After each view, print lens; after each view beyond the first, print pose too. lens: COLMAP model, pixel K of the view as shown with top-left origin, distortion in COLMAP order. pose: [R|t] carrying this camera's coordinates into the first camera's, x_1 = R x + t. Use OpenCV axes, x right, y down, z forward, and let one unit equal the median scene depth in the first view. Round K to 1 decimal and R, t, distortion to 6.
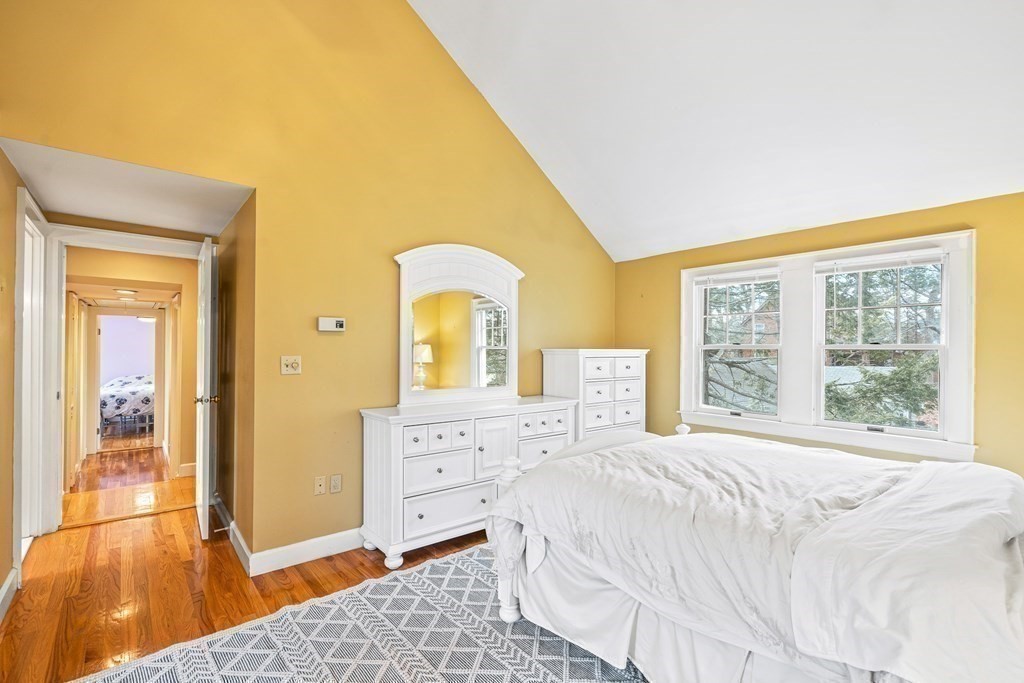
lens RADIAL K [[464.0, 0, 508.1], [0, 464.0, 345.3], [0, 0, 1]] dist [-0.004991, 0.000662]
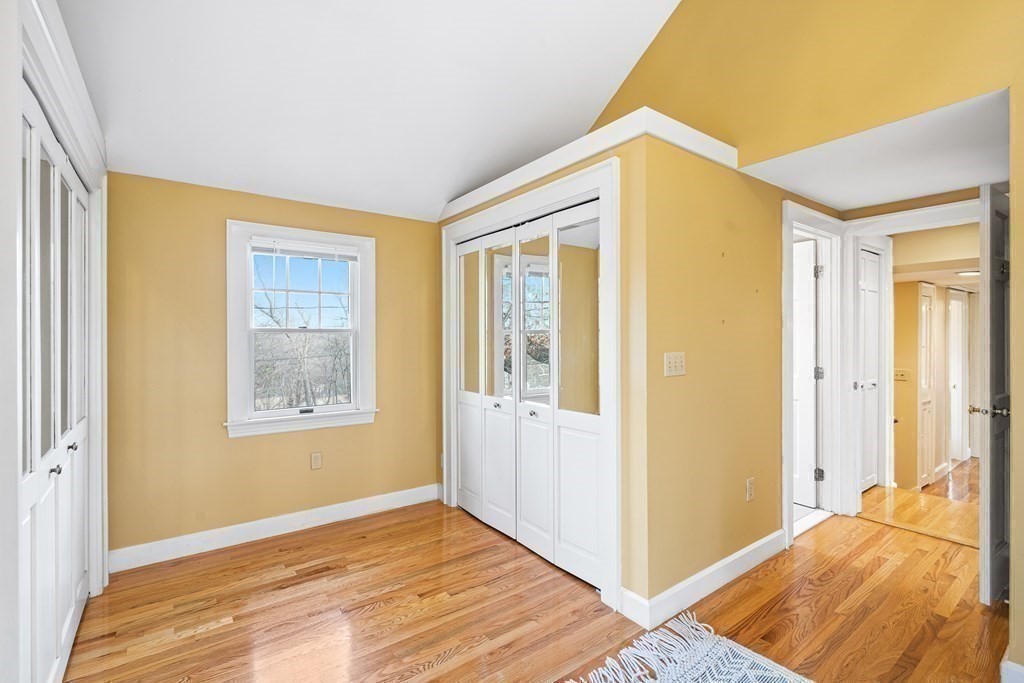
lens RADIAL K [[464.0, 0, 510.6], [0, 464.0, 339.5], [0, 0, 1]] dist [-0.004991, 0.000662]
pose [[-0.050886, -0.002031, -0.998702, 0.109438], [0.004536, 0.999987, -0.002265, 0.004852], [0.998694, -0.004646, -0.050877, 0.321642]]
